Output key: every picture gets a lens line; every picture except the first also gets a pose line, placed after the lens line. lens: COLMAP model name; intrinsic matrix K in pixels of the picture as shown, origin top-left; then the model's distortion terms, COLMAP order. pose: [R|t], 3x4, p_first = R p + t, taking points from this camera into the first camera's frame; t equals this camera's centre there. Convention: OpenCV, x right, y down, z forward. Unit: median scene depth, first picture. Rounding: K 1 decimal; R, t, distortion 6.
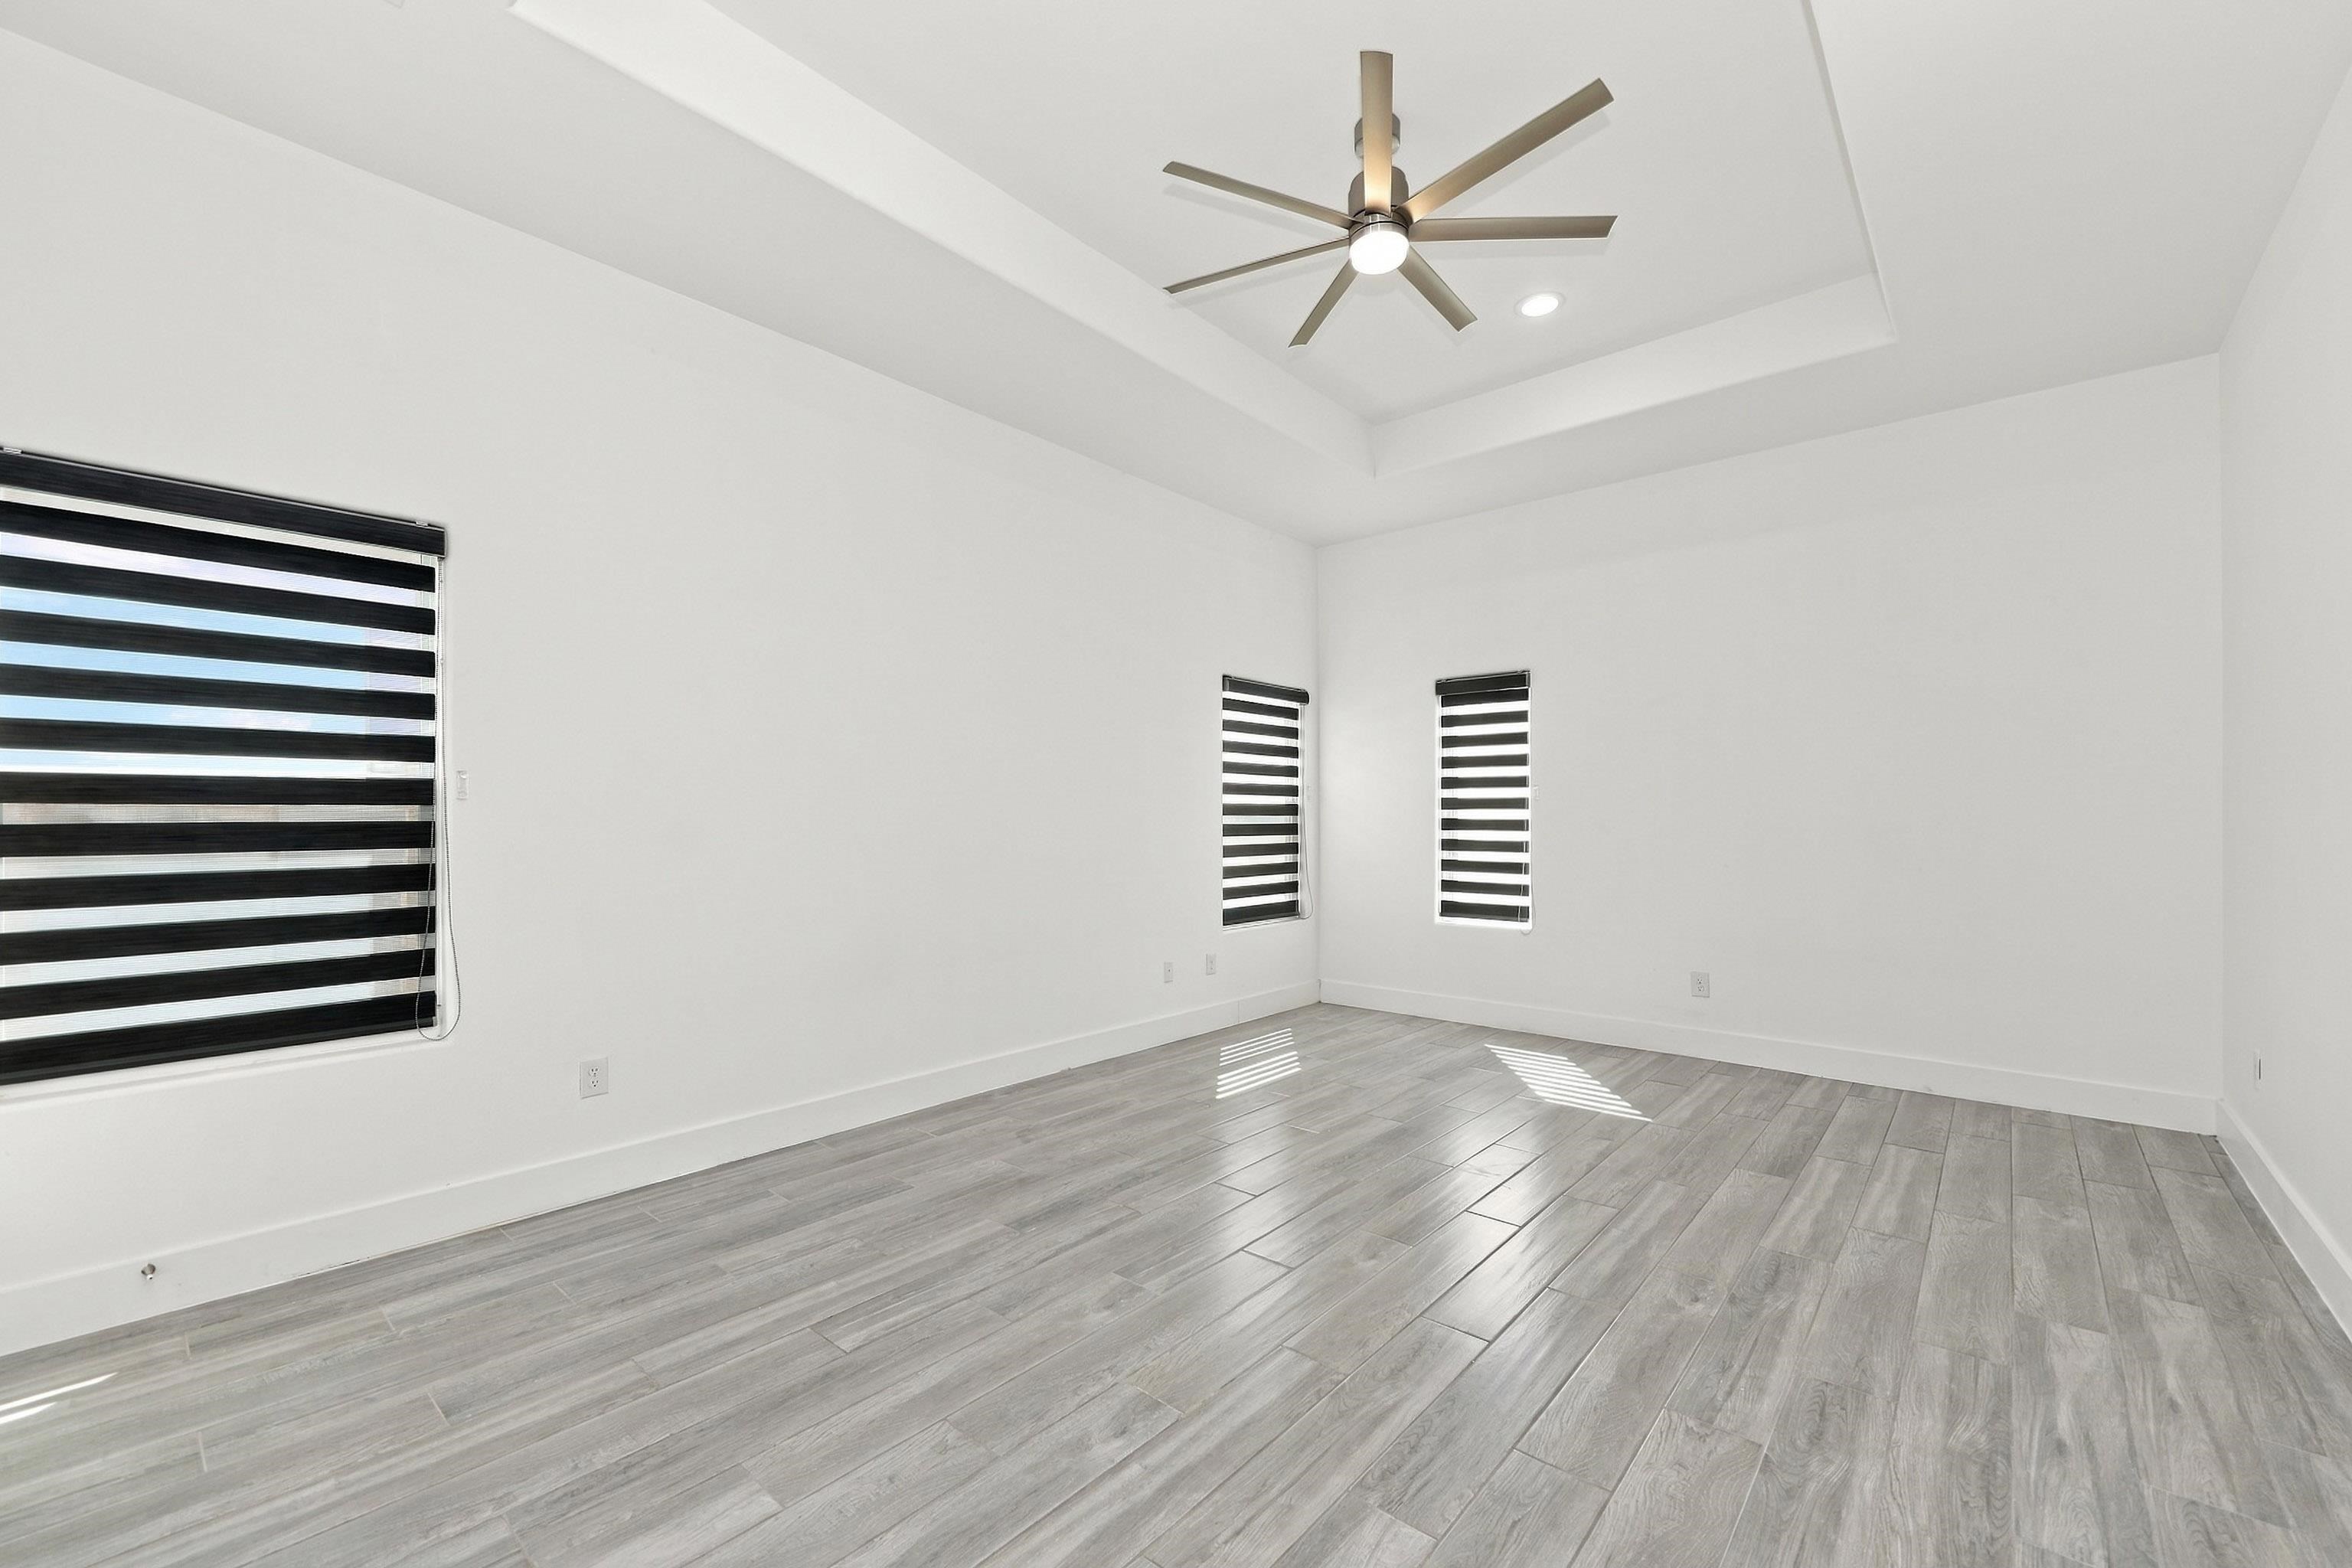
lens RADIAL K [[961.8, 0, 1176.1], [0, 961.8, 816.0], [0, 0, 1]] dist [0.003014, -0.000357]
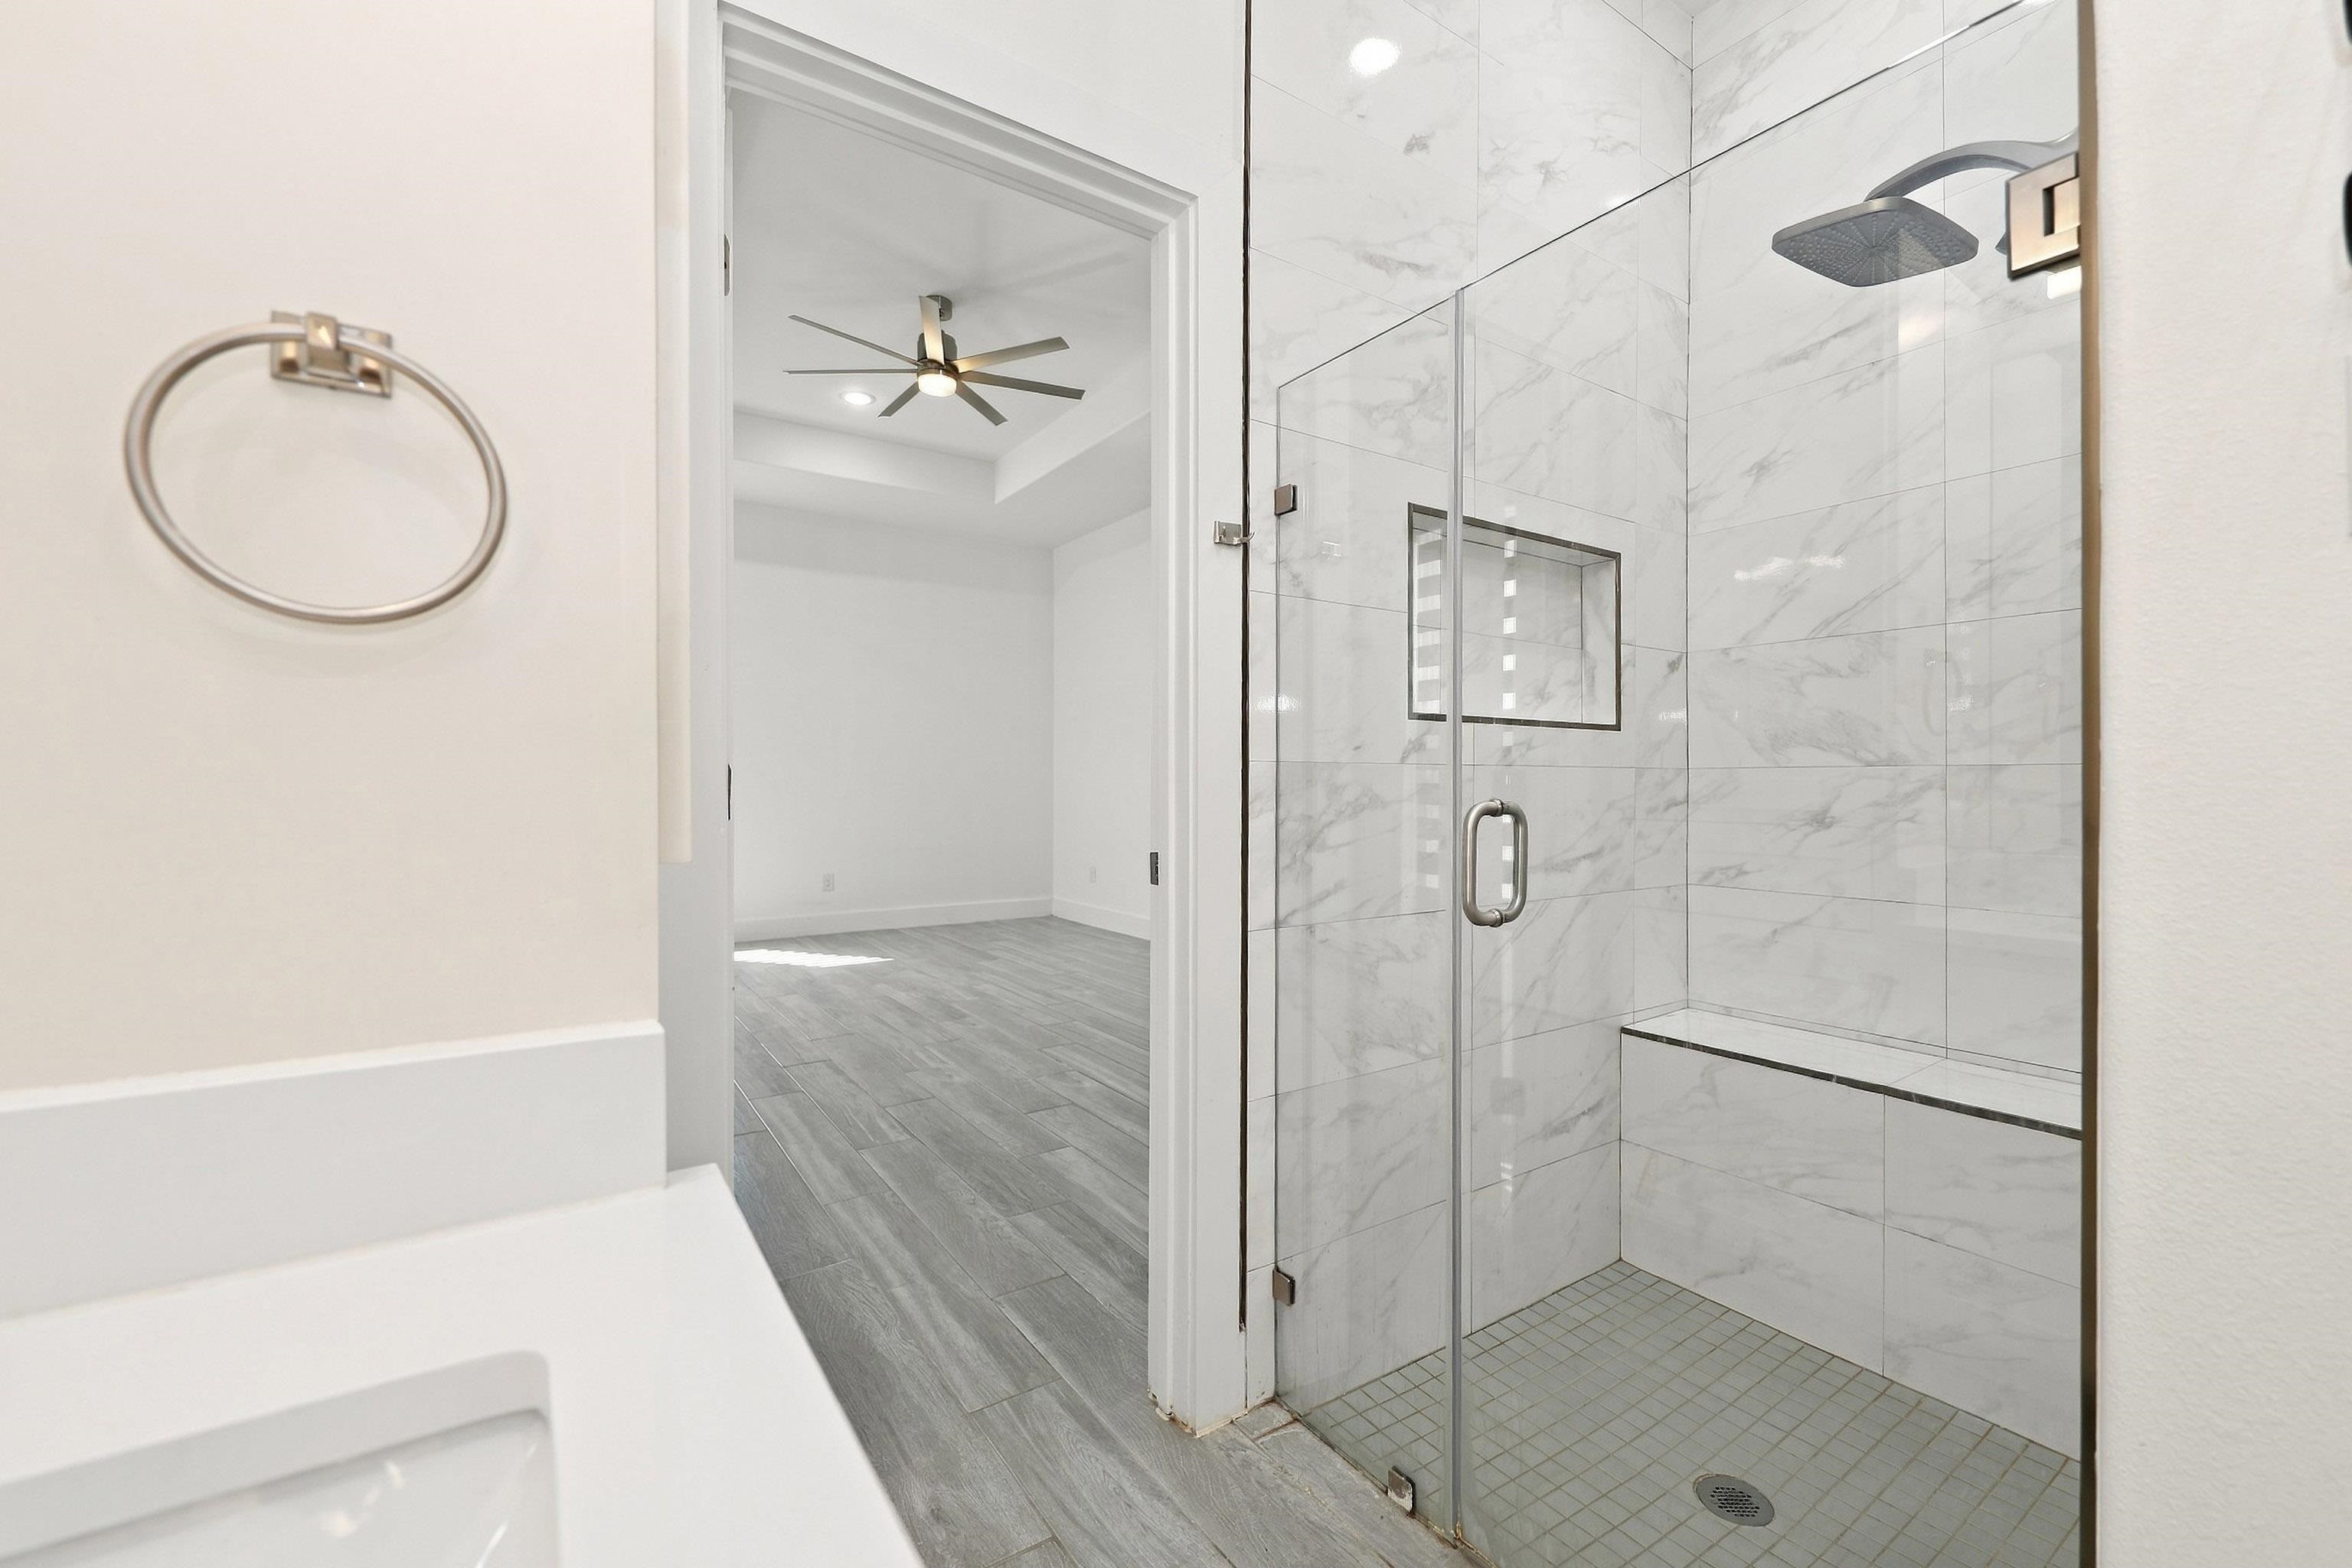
lens RADIAL K [[972.7, 0, 1176.6], [0, 972.7, 744.6], [0, 0, 1]] dist [0.014788, -0.007036]
pose [[0.270818, 0.026832, 0.962257, -1.380932], [0.019082, 0.999265, -0.033234, 0.061606], [-0.962441, 0.027362, 0.270107, 0.248936]]
